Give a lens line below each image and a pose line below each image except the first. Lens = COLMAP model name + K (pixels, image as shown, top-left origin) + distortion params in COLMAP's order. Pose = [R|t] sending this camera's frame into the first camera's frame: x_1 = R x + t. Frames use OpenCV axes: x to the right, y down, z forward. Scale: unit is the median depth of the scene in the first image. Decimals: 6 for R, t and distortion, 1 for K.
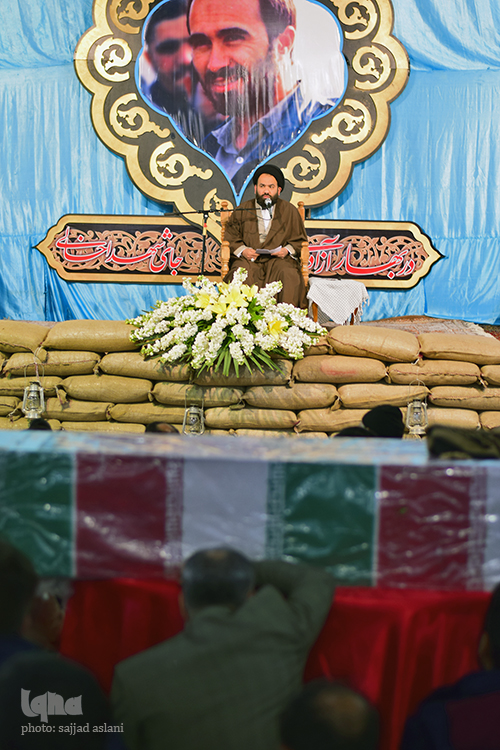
lens RADIAL K [[1660.7, 0, 248.0], [0, 1660.7, 373.2], [0, 0, 1]] dist [-0.008984, 0.000000]
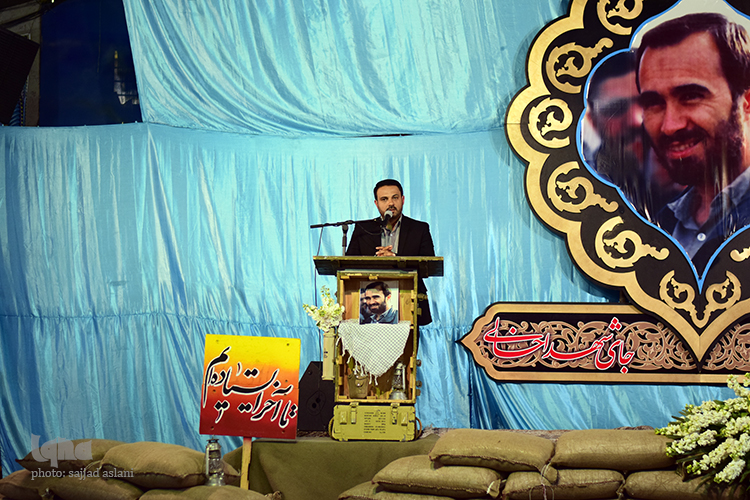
lens RADIAL K [[1660.7, 0, 377.8], [0, 1660.7, 254.2], [0, 0, 1]] dist [-0.008984, 0.000000]
pose [[0.998813, -0.012978, -0.046945, -0.130910], [0.006730, 0.991377, -0.130865, -0.009349], [0.048239, 0.130394, 0.990288, 0.150984]]
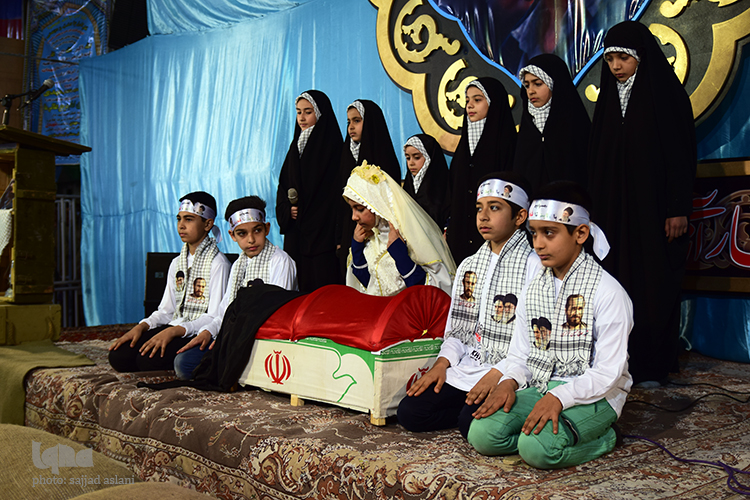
lens RADIAL K [[970.0, 0, 360.9], [0, 970.0, 247.7], [0, 0, 1]] dist [0.036240, 0.000000]
pose [[0.669871, -0.014035, -0.742345, 0.203493], [-0.042721, 0.997436, -0.057408, -0.044324], [0.741247, 0.070170, 0.667554, 0.728413]]
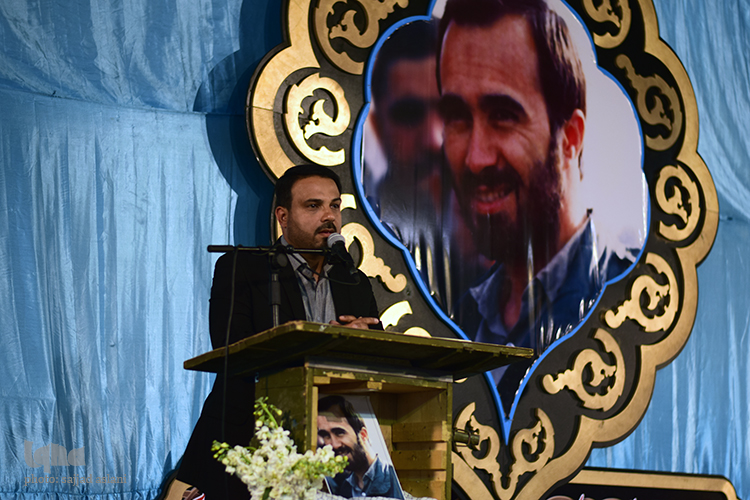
lens RADIAL K [[1660.7, 0, 373.1], [0, 1660.7, 253.4], [0, 0, 1]] dist [-0.008984, 0.000000]
pose [[0.771740, 0.103349, 0.627485, -0.360101], [0.027774, 0.980287, -0.195617, -0.058727], [-0.635332, 0.168393, 0.753656, 0.639264]]
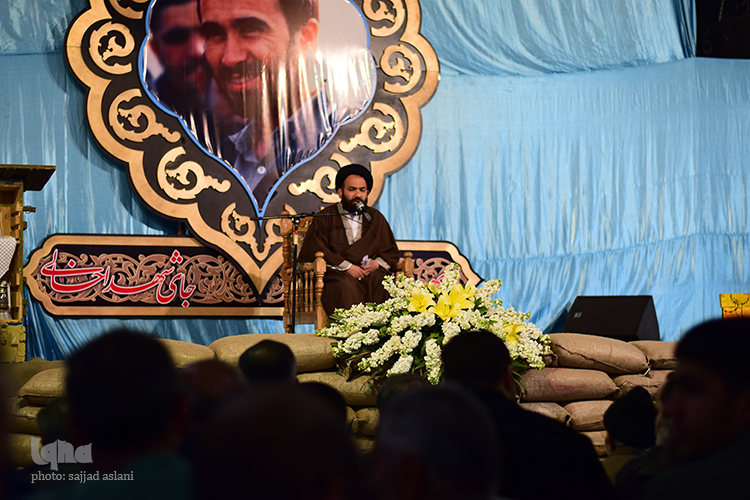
lens RADIAL K [[1660.7, 0, 375.1], [0, 1660.7, 248.7], [0, 0, 1]] dist [-0.008984, 0.000000]
pose [[0.932466, -0.004693, 0.361228, -0.258173], [0.056074, 0.989677, -0.131890, 0.026999], [-0.356880, 0.143238, 0.923103, 0.200897]]
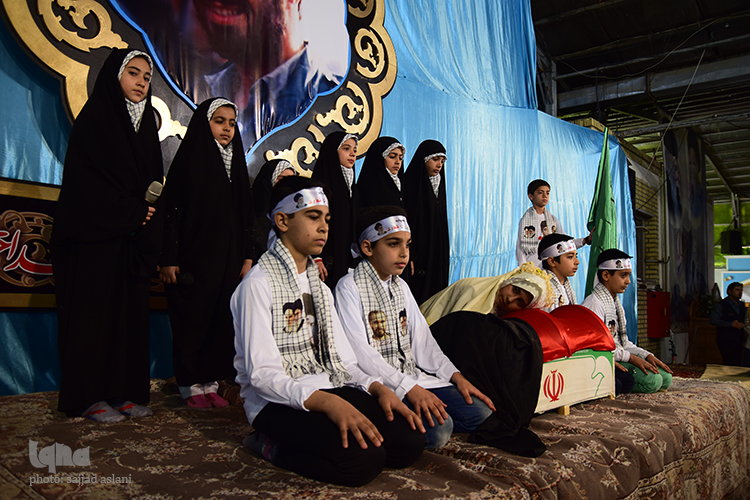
lens RADIAL K [[590.9, 0, 377.8], [0, 590.9, 248.1], [0, 0, 1]] dist [-0.098394, 0.071481]
pose [[0.666528, 0.055623, 0.743402, -0.142917], [0.047975, 0.991945, -0.117234, -0.047990], [-0.743934, 0.113804, 0.658491, 0.806239]]
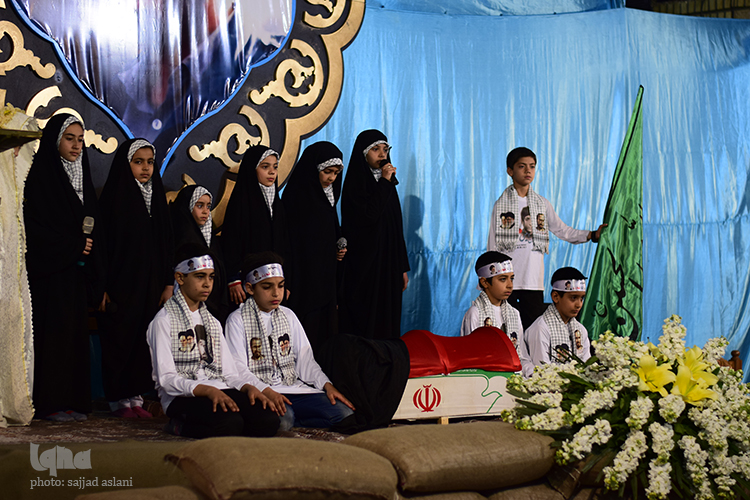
lens RADIAL K [[1660.7, 0, 372.0], [0, 1660.7, 252.2], [0, 0, 1]] dist [-0.008984, 0.000000]
pose [[0.746901, 0.000630, 0.664935, -0.348429], [0.047330, 0.997413, -0.054110, -0.045628], [-0.663248, 0.071886, 0.744939, 0.502514]]
